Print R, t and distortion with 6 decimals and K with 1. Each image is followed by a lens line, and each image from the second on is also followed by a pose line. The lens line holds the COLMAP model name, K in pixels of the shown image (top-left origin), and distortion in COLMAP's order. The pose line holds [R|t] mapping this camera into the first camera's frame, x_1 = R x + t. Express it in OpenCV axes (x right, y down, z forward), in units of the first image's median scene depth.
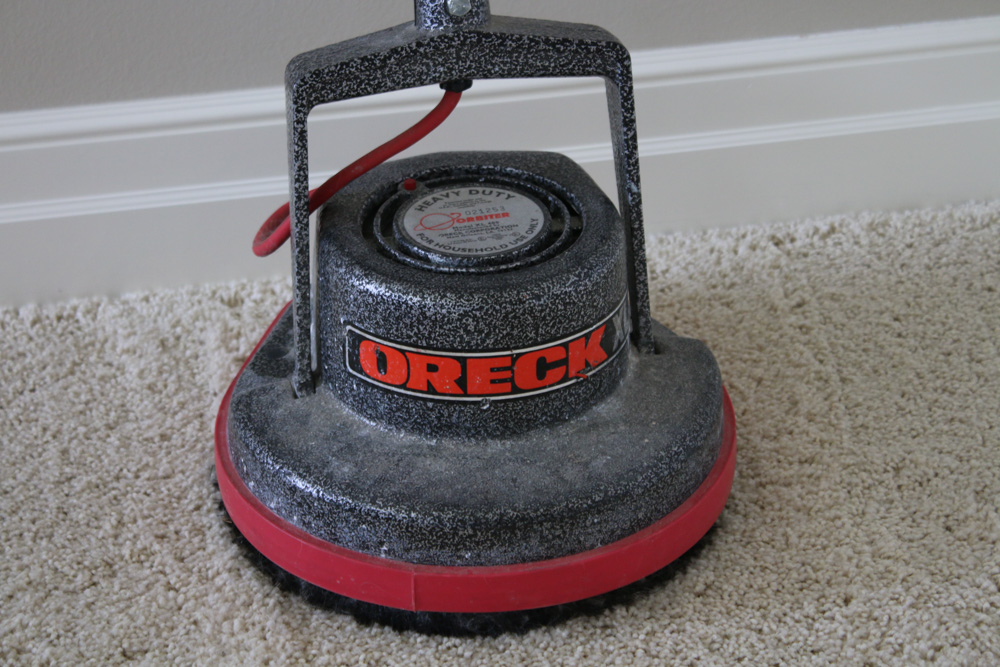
lens RADIAL K [[2378.5, 0, 479.4], [0, 2378.5, 334.9], [0, 0, 1]] dist [0.095382, 0.000000]
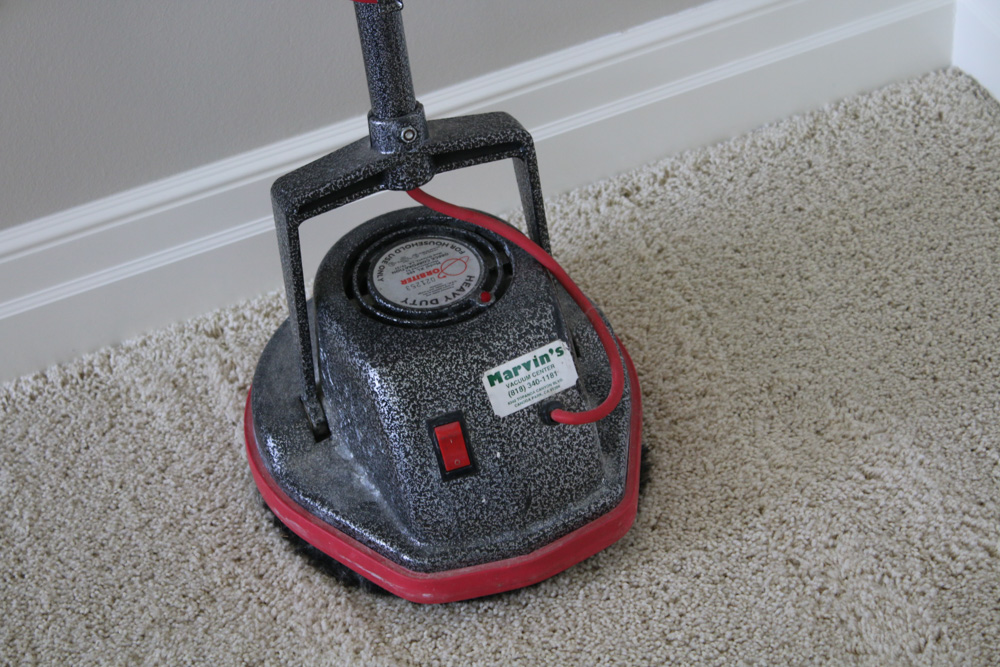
lens RADIAL K [[2378.5, 0, 490.5], [0, 2378.5, 331.3], [0, 0, 1]] dist [0.095382, 0.000000]
pose [[0.973718, -0.192000, 0.122509, -0.130834], [0.170771, 0.971385, 0.165072, -0.219228], [-0.150697, -0.139812, 0.978643, -0.260417]]
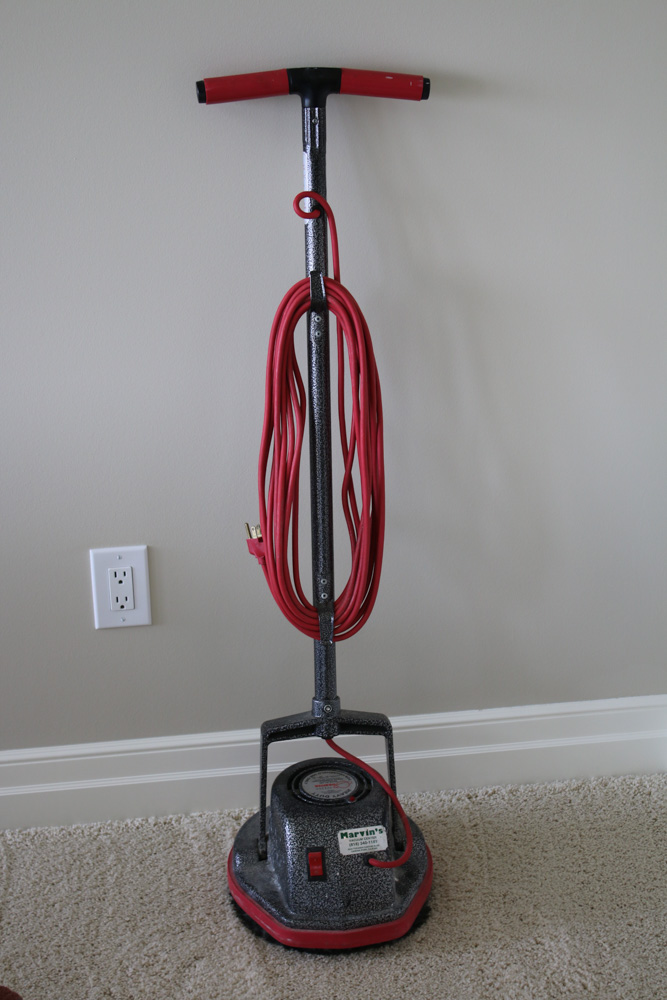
lens RADIAL K [[1775.7, 0, 299.9], [0, 1775.7, 503.8], [0, 0, 1]] dist [0.022573, 0.000000]
pose [[0.998377, 0.015085, -0.054920, 0.058860], [-0.024433, 0.984485, -0.173760, -0.017989], [0.051447, 0.174820, 0.983255, -0.900711]]
